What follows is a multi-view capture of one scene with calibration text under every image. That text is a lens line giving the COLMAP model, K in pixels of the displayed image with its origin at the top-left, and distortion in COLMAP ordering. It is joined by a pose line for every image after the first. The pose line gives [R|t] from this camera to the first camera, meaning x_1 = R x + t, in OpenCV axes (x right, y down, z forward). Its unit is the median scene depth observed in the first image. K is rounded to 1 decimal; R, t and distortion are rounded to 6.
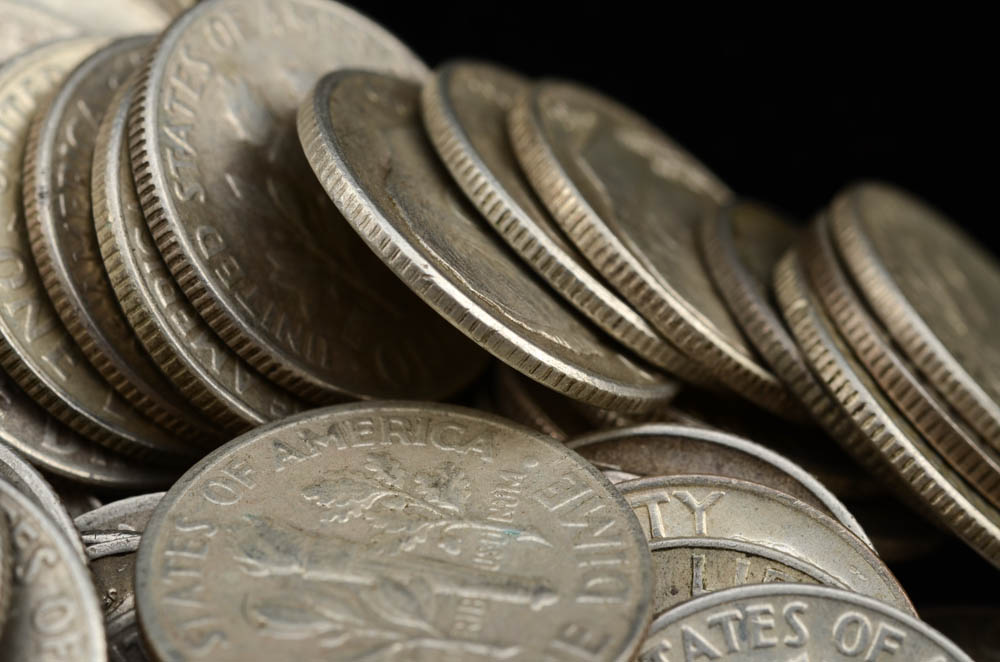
lens RADIAL K [[2746.2, 0, 500.0], [0, 2746.2, 331.0], [0, 0, 1]] dist [-0.099873, 0.563191]
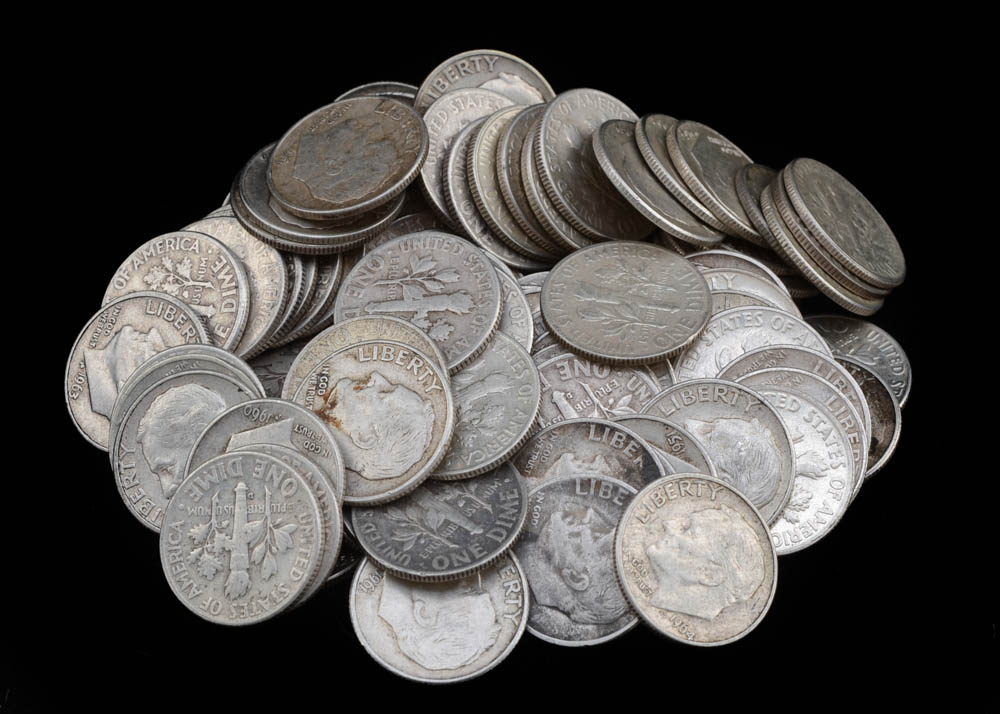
lens RADIAL K [[2713.7, 0, 500.0], [0, 2713.7, 357.0], [0, 0, 1]] dist [-0.009683, -0.162262]
pose [[0.998063, 0.014473, -0.060509, 0.004651], [-0.007234, 0.992966, 0.118177, -0.190996], [0.061794, -0.117510, 0.991147, -1.868272]]
